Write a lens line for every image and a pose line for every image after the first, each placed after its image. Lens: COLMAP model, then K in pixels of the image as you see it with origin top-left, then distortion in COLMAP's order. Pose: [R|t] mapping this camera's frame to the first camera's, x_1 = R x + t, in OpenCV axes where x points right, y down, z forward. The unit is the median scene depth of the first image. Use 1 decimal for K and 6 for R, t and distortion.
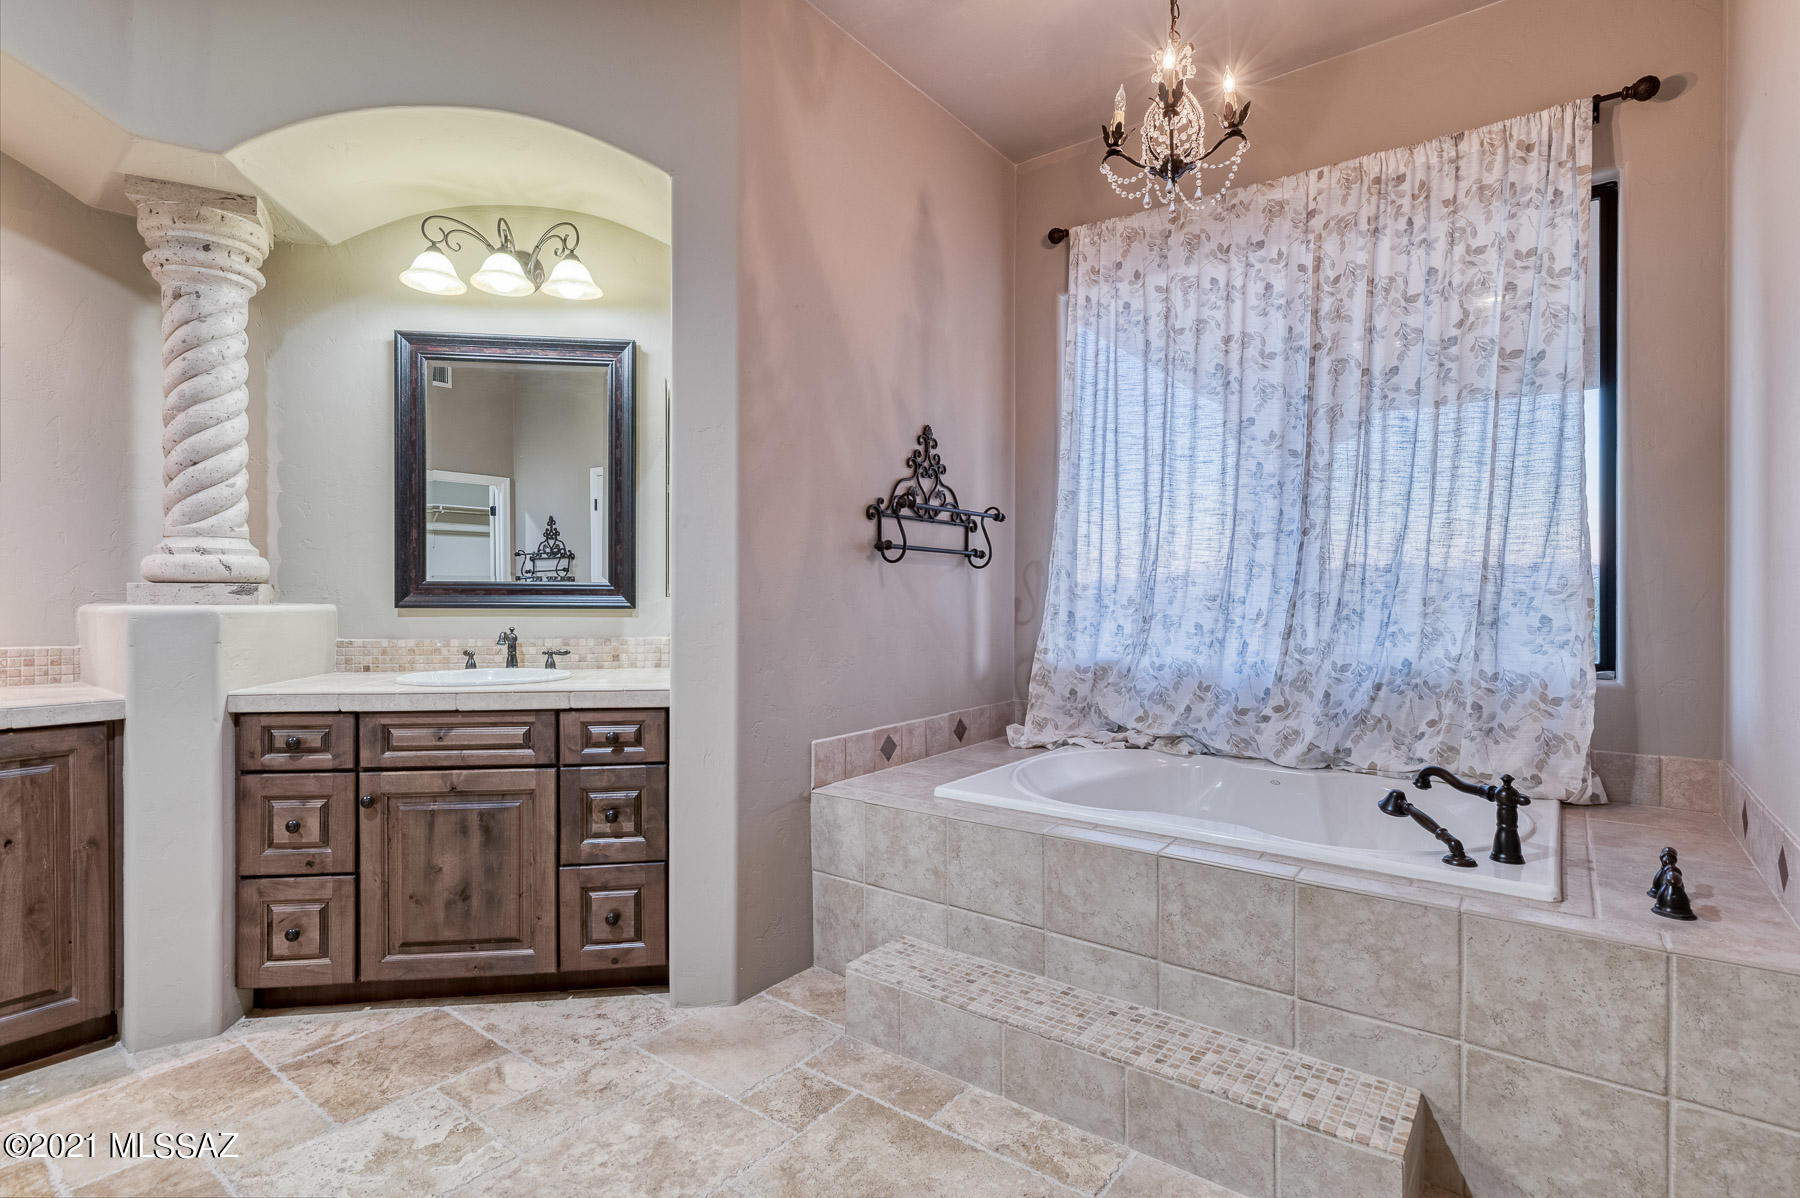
lens RADIAL K [[866.4, 0, 901.1], [0, 866.4, 597.7], [0, 0, 1]] dist [0.000295, -0.001134]
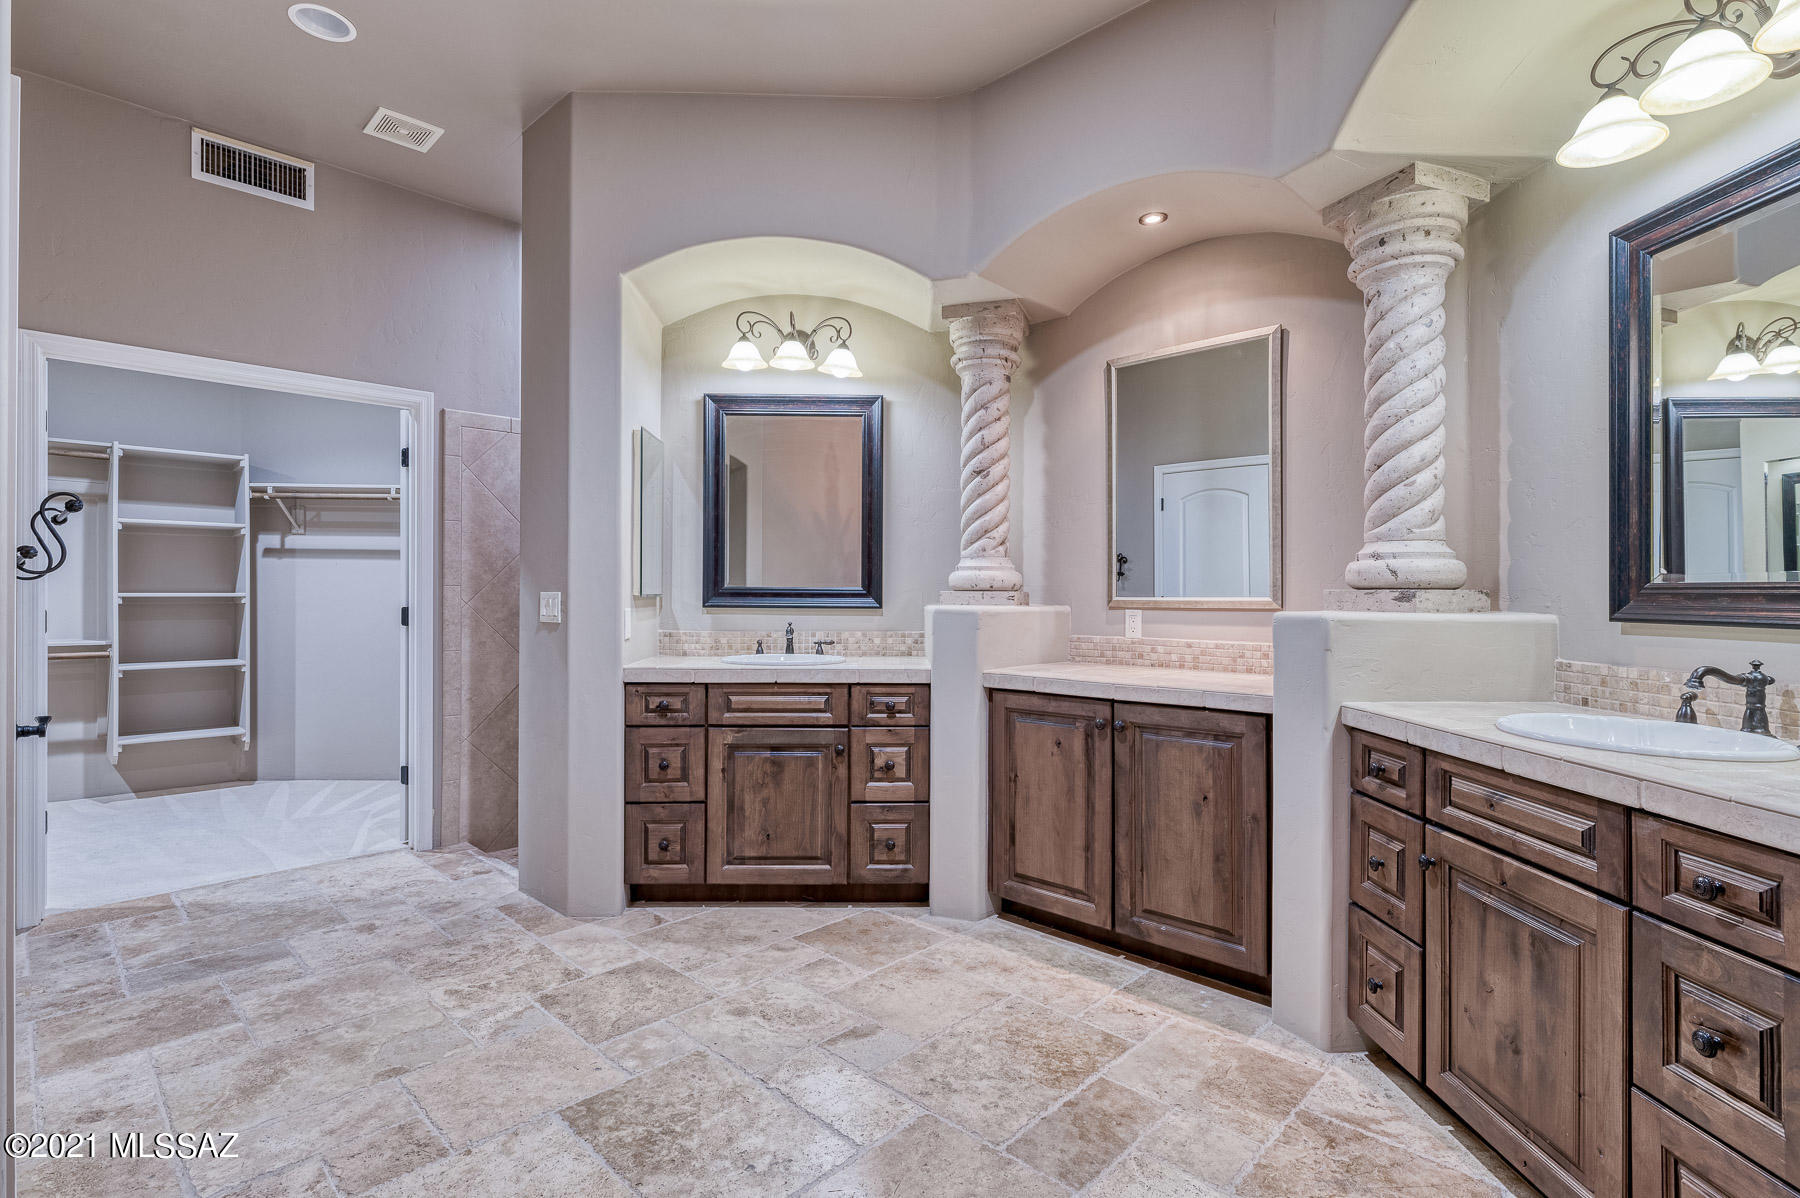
lens RADIAL K [[866.4, 0, 900.6], [0, 866.4, 594.9], [0, 0, 1]] dist [0.000295, -0.001134]
pose [[-0.104275, -0.001299, -0.994548, 0.221594], [-0.008286, 0.999966, -0.000437, -0.005828], [0.994514, 0.008195, -0.104282, 0.586473]]
